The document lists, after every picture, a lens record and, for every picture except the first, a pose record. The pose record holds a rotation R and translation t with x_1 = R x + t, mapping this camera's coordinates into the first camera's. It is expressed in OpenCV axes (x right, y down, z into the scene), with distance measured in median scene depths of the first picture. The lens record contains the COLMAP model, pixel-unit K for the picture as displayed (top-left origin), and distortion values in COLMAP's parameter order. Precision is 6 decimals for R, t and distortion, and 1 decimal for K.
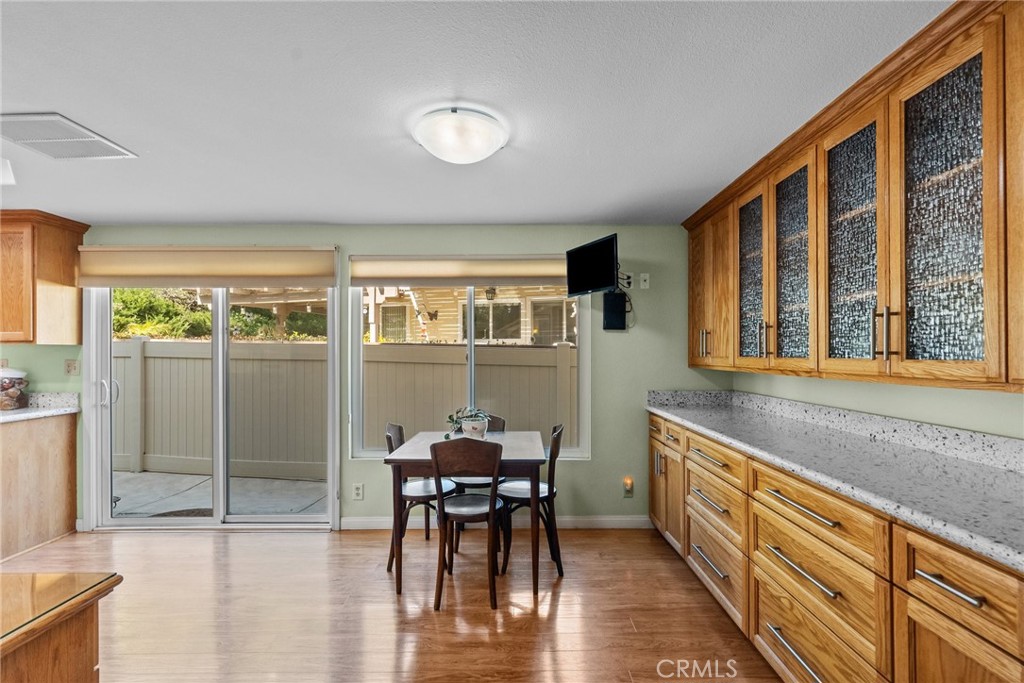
lens RADIAL K [[462.2, 0, 511.4], [0, 462.2, 348.2], [0, 0, 1]] dist [-0.001326, 0.000254]
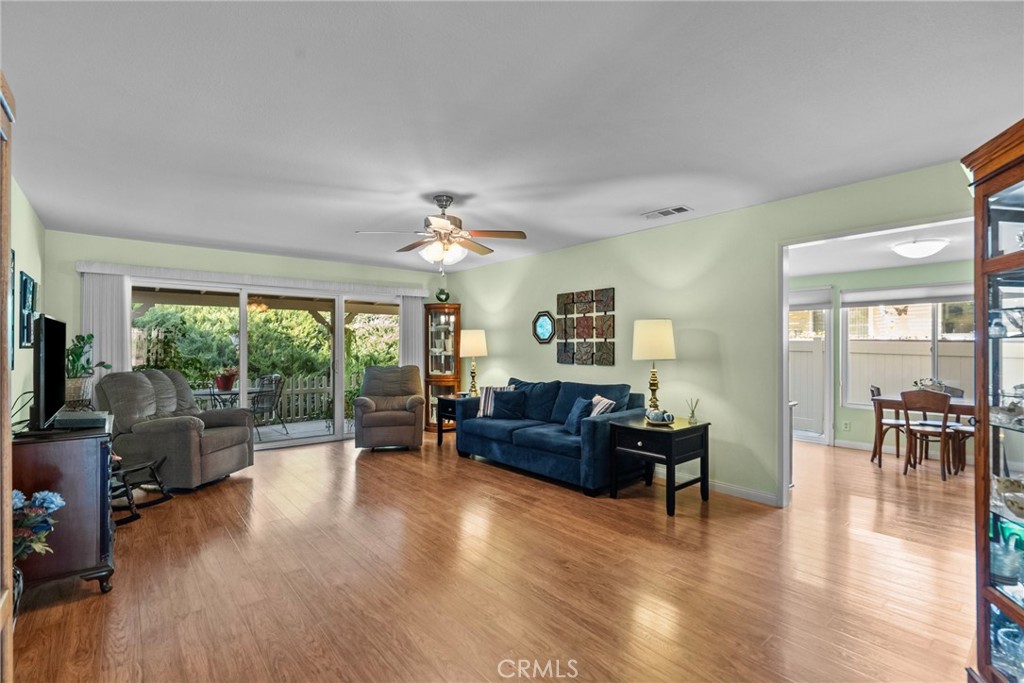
lens RADIAL K [[462.2, 0, 511.4], [0, 462.2, 348.2], [0, 0, 1]] dist [-0.001326, 0.000254]
pose [[0.645409, 0.003328, -0.763830, 0.219078], [0.003251, 0.999969, 0.007104, 0.002274], [0.763830, -0.007068, 0.645379, -1.308554]]
